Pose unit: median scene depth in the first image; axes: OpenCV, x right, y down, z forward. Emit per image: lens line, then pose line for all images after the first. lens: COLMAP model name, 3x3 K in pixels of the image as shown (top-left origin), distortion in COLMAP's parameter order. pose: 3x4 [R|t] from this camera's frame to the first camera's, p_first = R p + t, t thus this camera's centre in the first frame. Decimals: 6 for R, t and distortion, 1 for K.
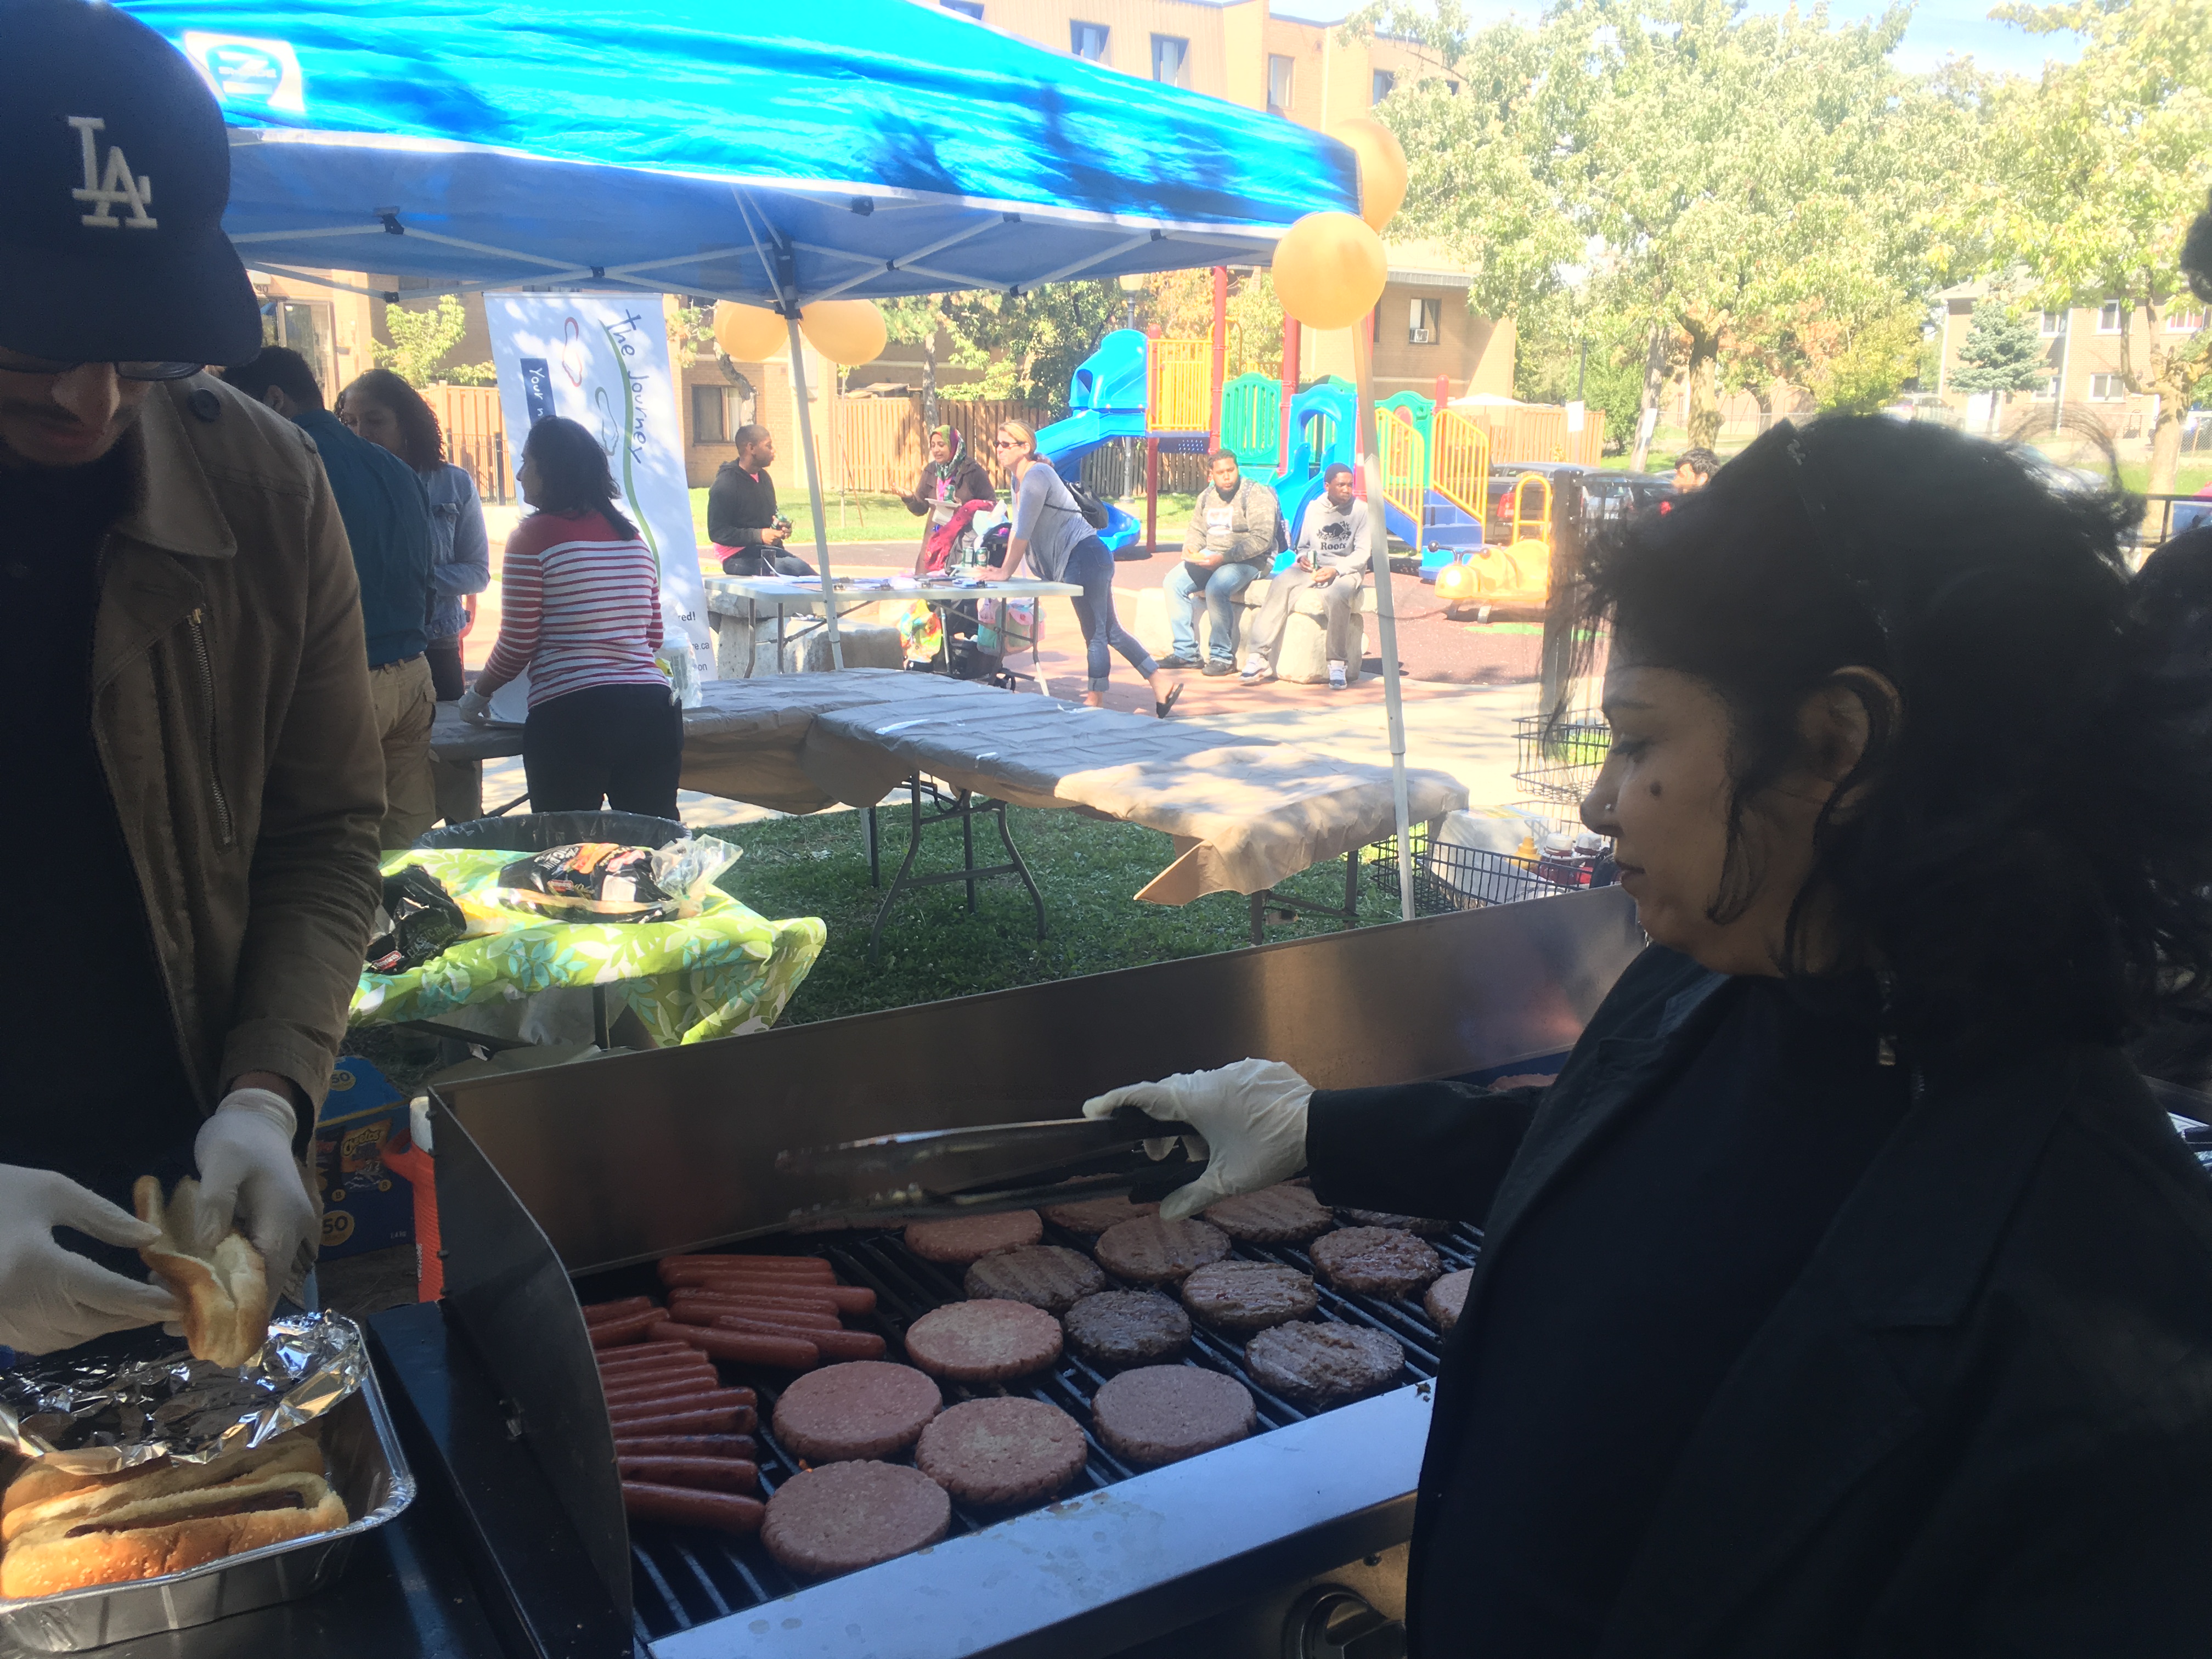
lens RADIAL K [[1869.9, 0, 1105.7], [0, 1869.9, 827.7], [0, 0, 1]] dist [-0.006217, -0.006546]
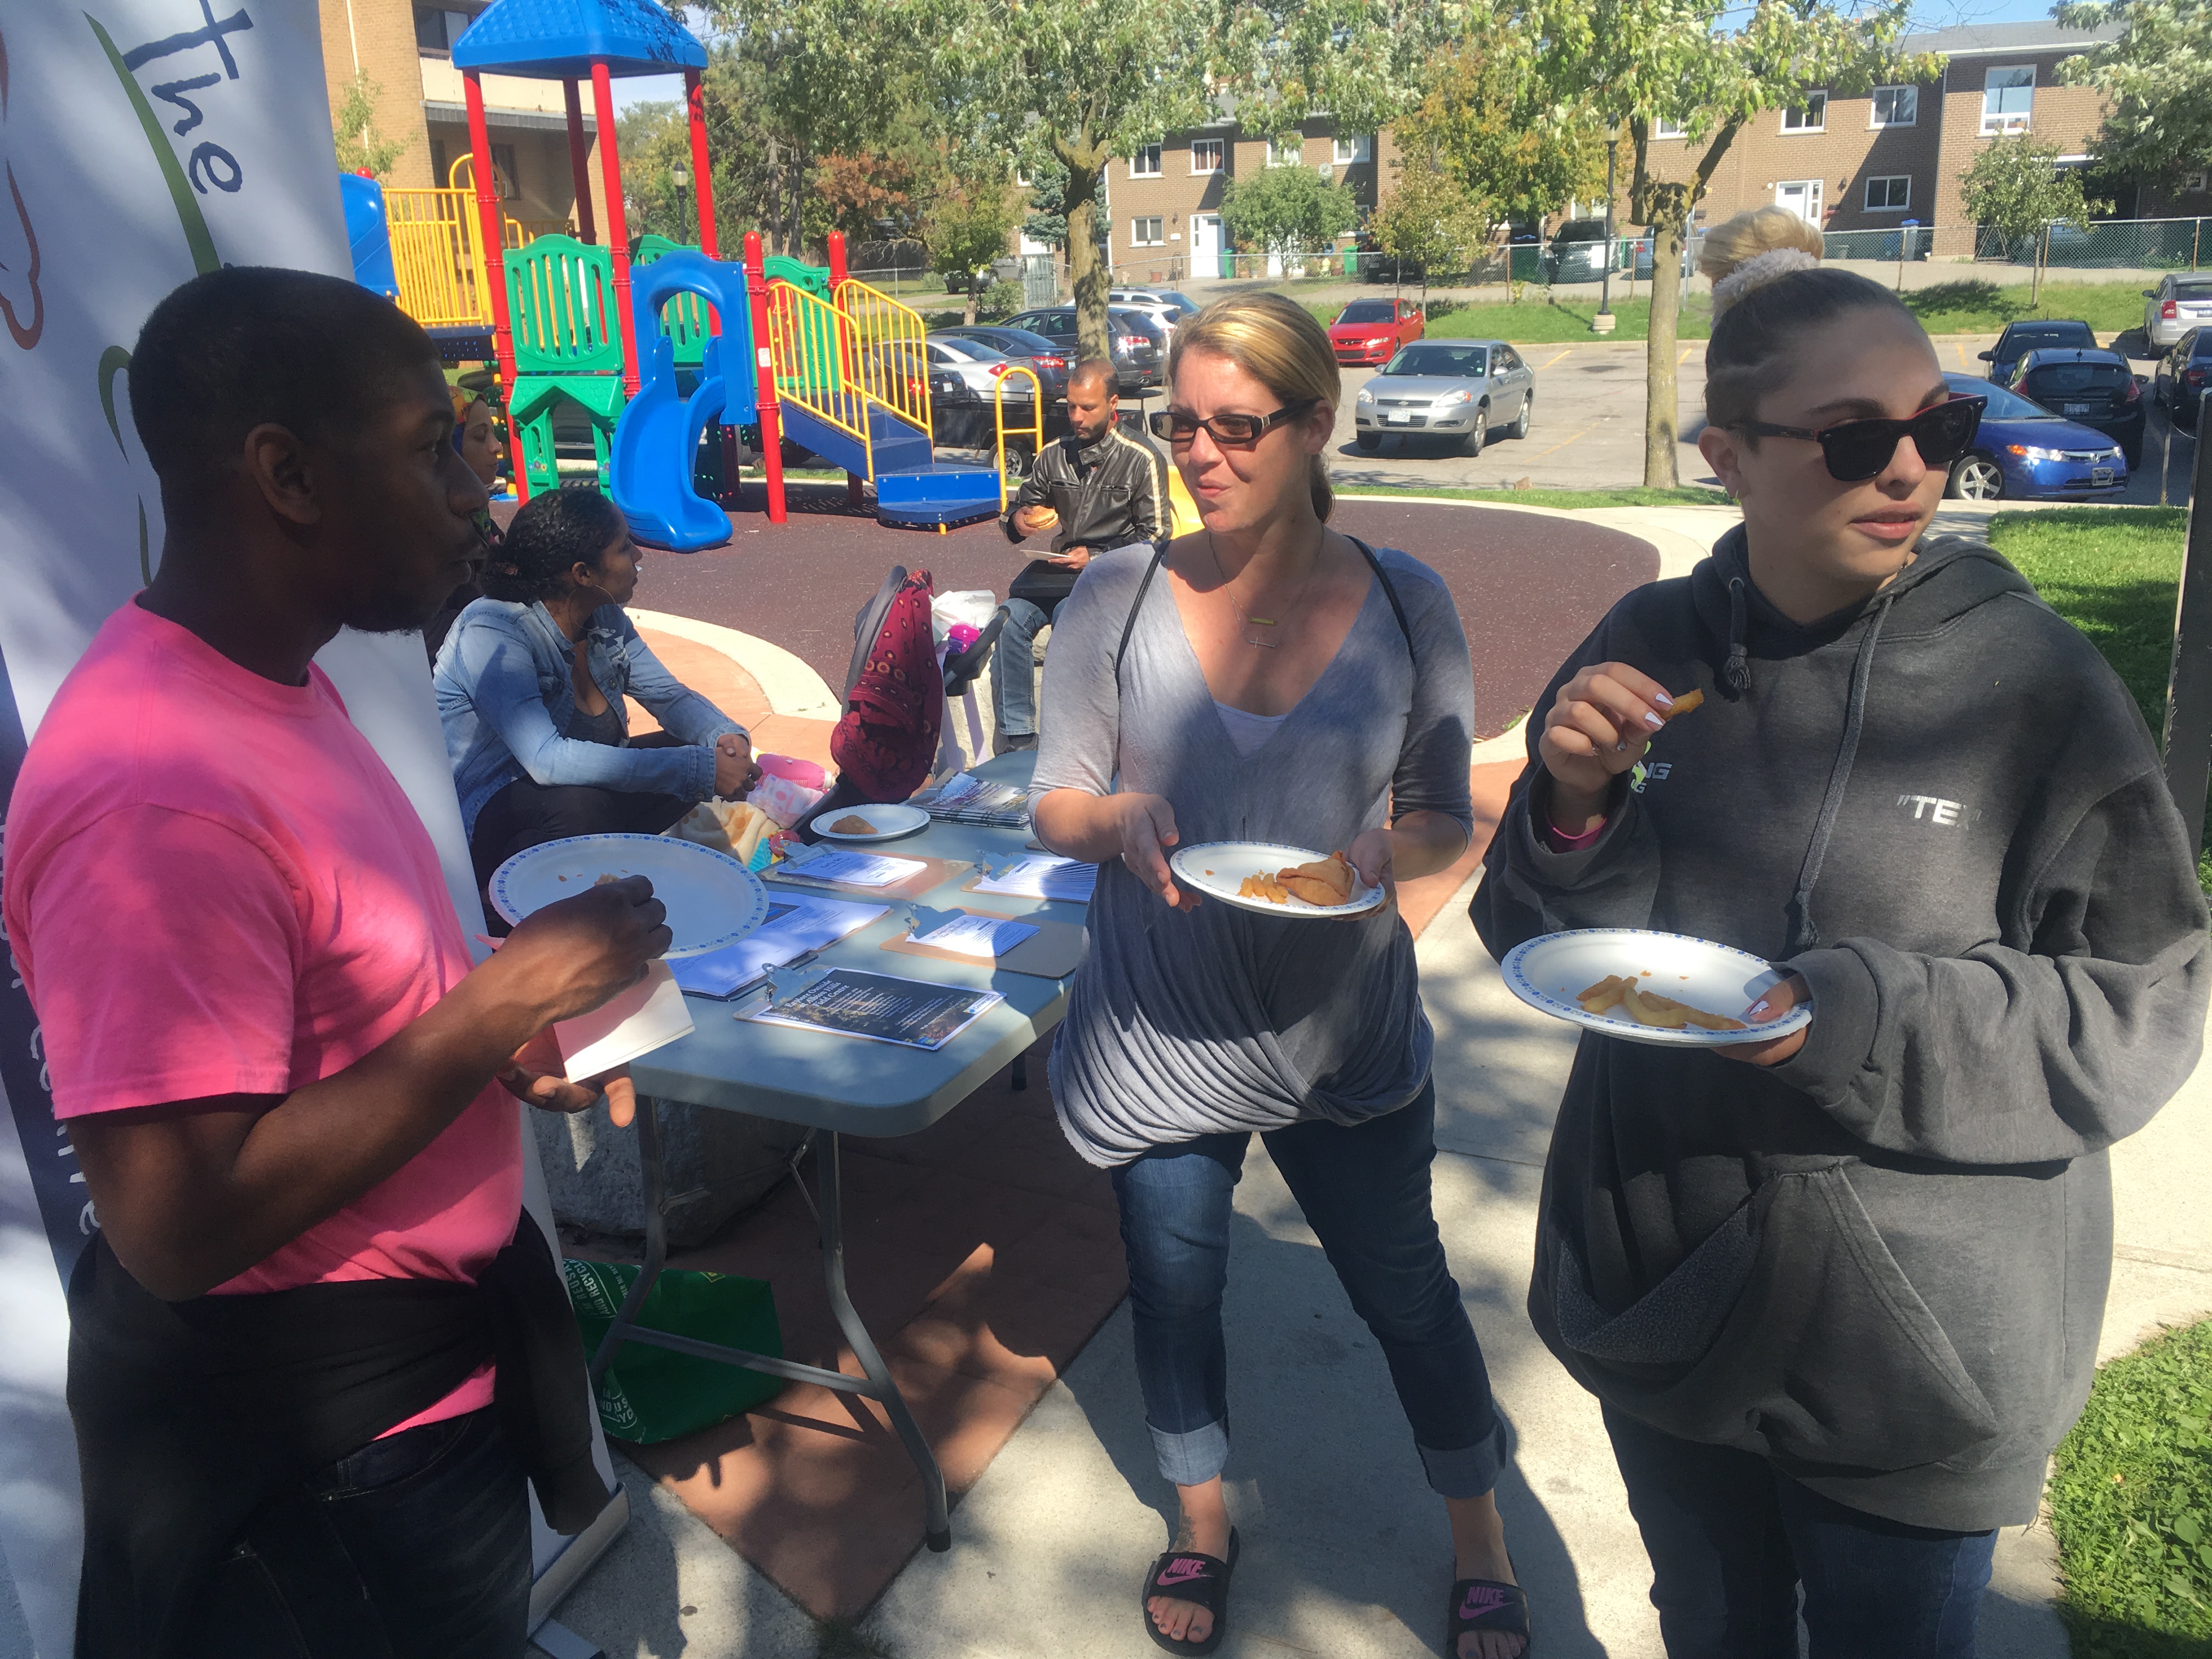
lens RADIAL K [[1869.9, 0, 1106.6], [0, 1869.9, 826.7], [0, 0, 1]] dist [-0.006217, -0.006546]
pose [[0.866457, -0.175614, 0.467346, -0.040111], [0.143003, 0.984169, 0.104693, -0.027514], [-0.478333, -0.023880, 0.877854, 0.110511]]
